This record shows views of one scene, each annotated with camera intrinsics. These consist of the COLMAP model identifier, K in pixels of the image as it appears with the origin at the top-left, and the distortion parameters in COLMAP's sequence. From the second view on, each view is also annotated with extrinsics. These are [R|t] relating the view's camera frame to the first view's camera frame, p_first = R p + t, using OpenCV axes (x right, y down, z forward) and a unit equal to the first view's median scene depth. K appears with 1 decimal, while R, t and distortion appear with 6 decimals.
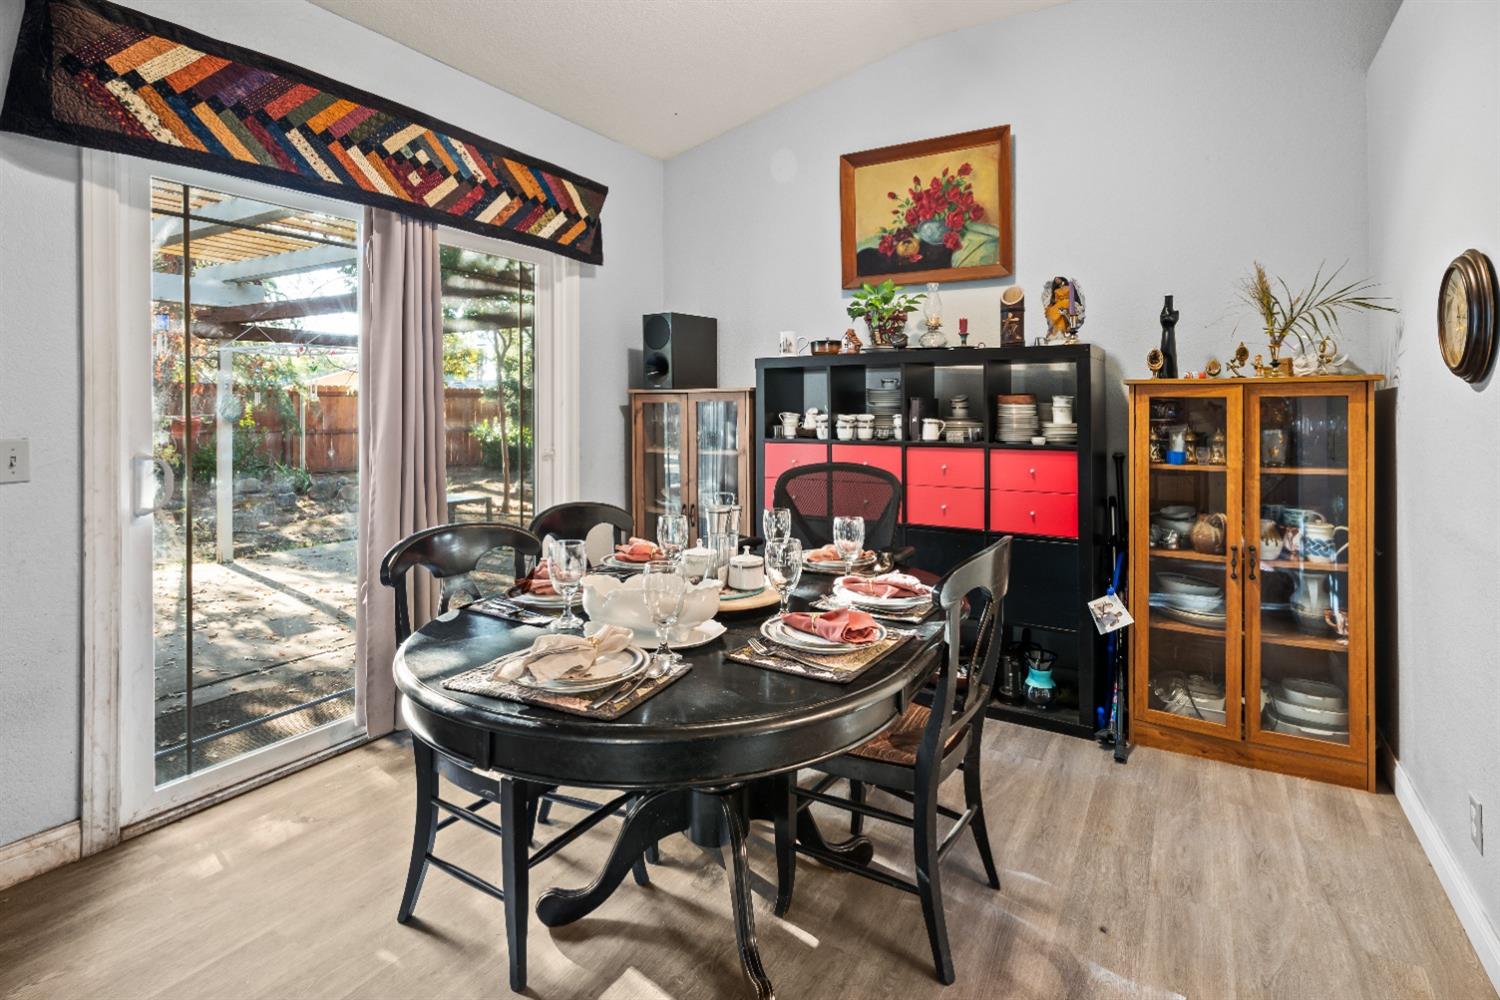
lens RADIAL K [[748.7, 0, 755.2], [0, 748.7, 412.7], [0, 0, 1]] dist [-0.000957, 0.000669]
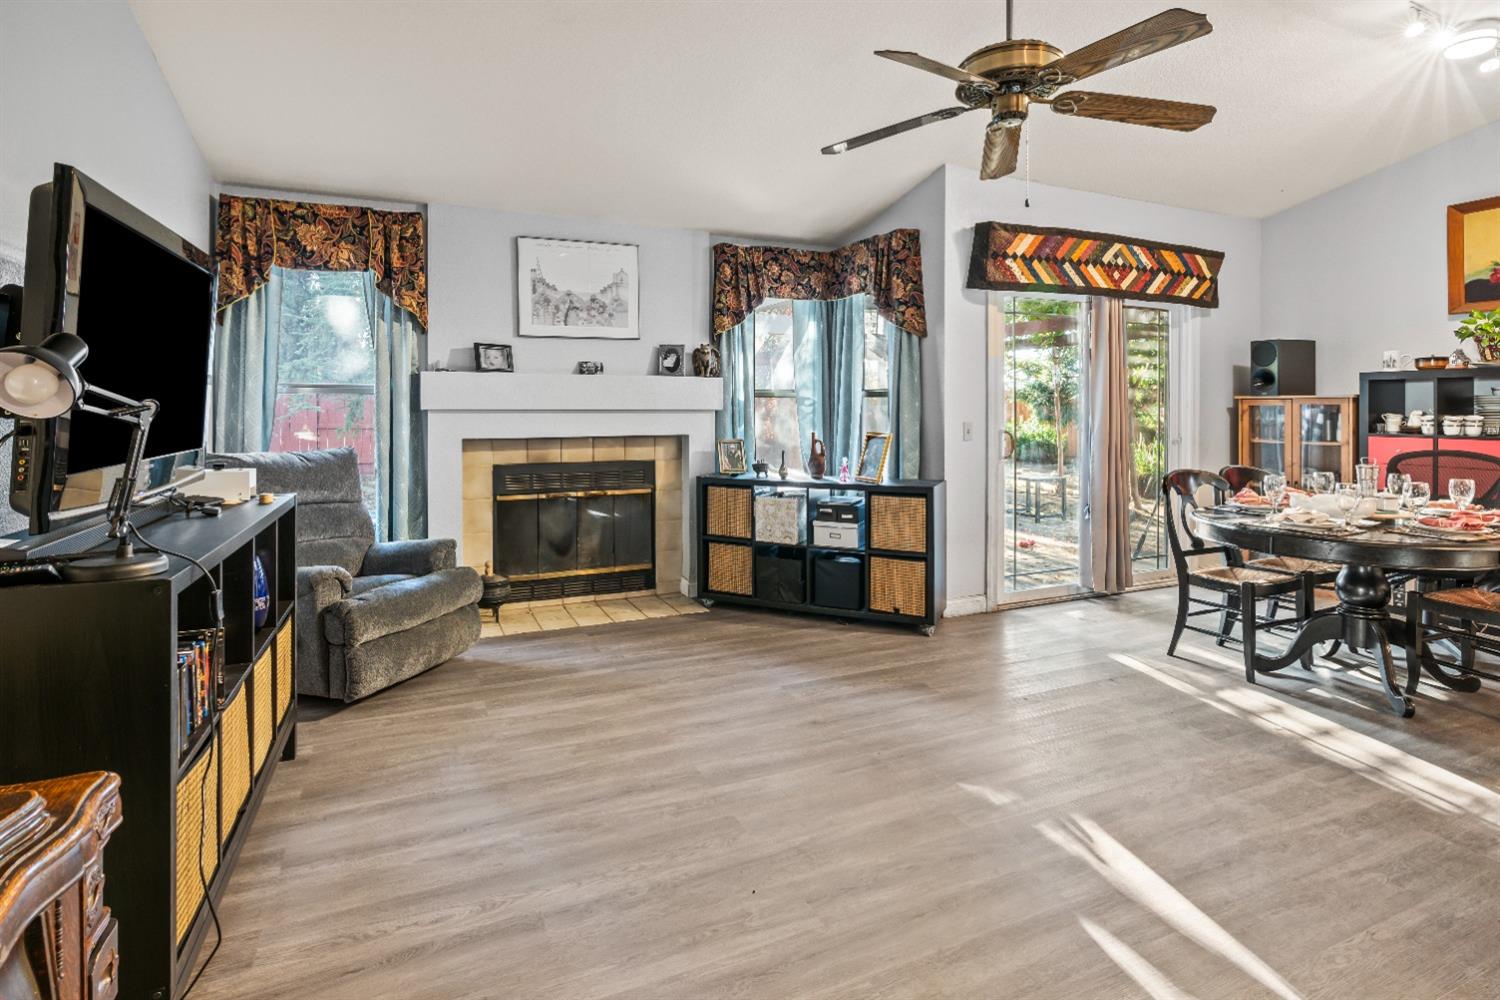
lens RADIAL K [[748.7, 0, 755.2], [0, 748.7, 412.7], [0, 0, 1]] dist [-0.000957, 0.000669]
pose [[0.818400, 0.008177, -0.574591, -0.119790], [-0.008757, 0.999960, 0.001757, 0.005819], [0.574582, 0.003593, 0.818439, -0.731187]]
